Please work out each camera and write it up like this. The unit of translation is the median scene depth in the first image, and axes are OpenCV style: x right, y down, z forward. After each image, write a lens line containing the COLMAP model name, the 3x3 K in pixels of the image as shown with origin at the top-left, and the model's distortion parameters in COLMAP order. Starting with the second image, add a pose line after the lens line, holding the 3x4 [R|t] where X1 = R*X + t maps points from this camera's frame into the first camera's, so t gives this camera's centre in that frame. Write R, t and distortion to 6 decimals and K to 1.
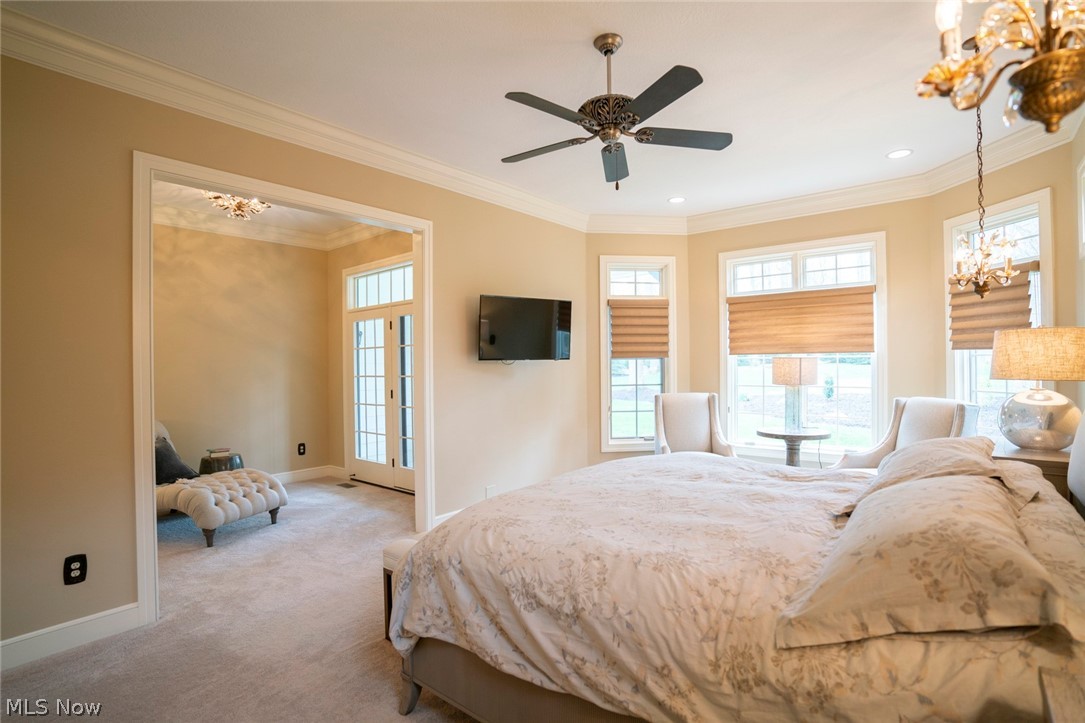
lens RADIAL K [[528.0, 0, 542.5], [0, 528.0, 361.5], [0, 0, 1]] dist [-0.086190, 0.041376]
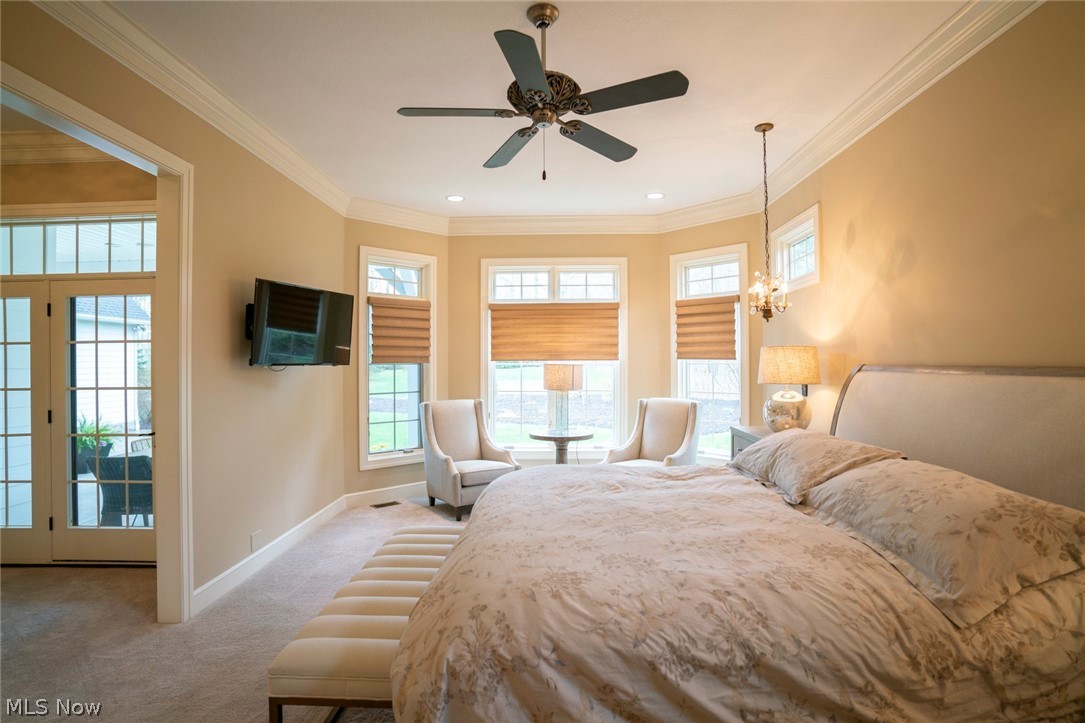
lens RADIAL K [[530.2, 0, 546.6], [0, 530.2, 362.1], [0, 0, 1]] dist [-0.064880, 0.026712]
pose [[0.786159, 0.008374, 0.617968, -0.238651], [-0.005384, 0.999963, -0.006702, -0.005043], [-0.618001, 0.001942, 0.786175, 0.165471]]
